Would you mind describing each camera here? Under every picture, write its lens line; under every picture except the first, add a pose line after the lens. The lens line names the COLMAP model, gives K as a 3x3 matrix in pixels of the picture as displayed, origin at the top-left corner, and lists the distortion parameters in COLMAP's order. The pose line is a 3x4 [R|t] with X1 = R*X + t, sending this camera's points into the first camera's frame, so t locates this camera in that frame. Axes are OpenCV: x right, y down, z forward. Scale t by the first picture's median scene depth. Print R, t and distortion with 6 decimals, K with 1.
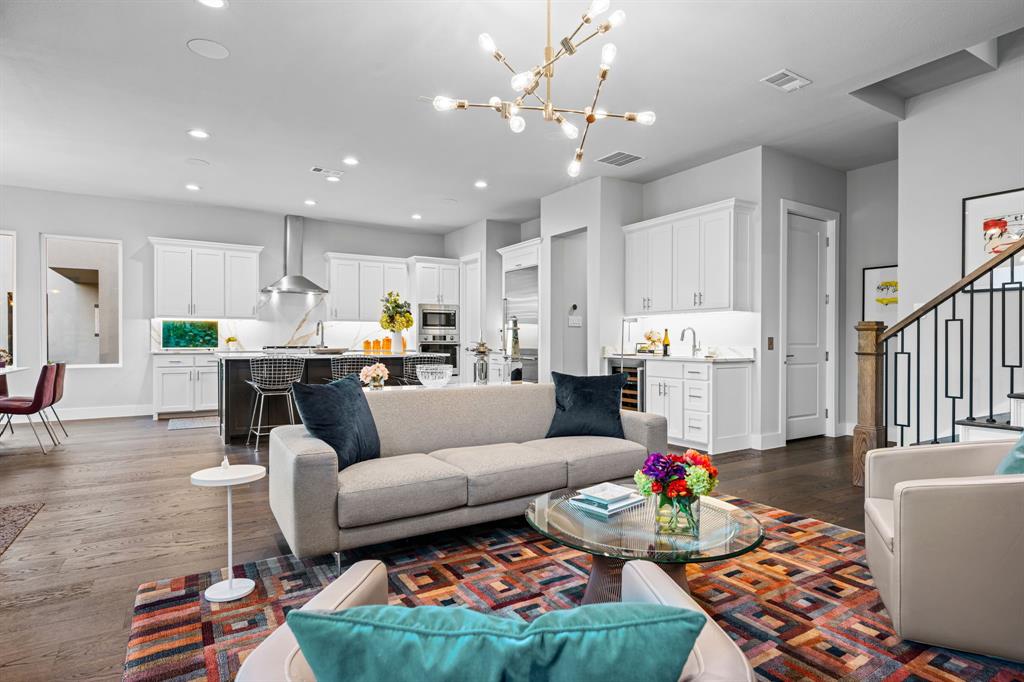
lens RADIAL K [[529.8, 0, 512.0], [0, 529.8, 341.0], [0, 0, 1]] dist [0.000998, 0.000142]
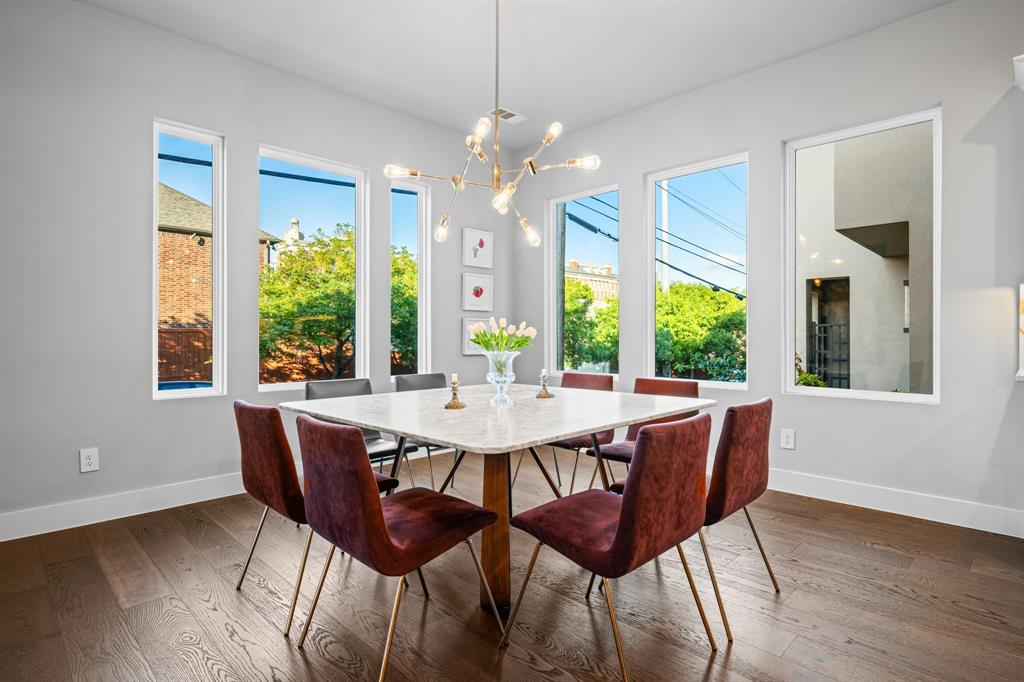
lens RADIAL K [[529.8, 0, 512.0], [0, 529.8, 341.0], [0, 0, 1]] dist [0.000998, 0.000142]
pose [[0.233739, 0.009641, -0.972251, -0.399260], [-0.000170, 0.999951, 0.009875, -0.006388], [0.972299, -0.002142, 0.233730, 0.562808]]
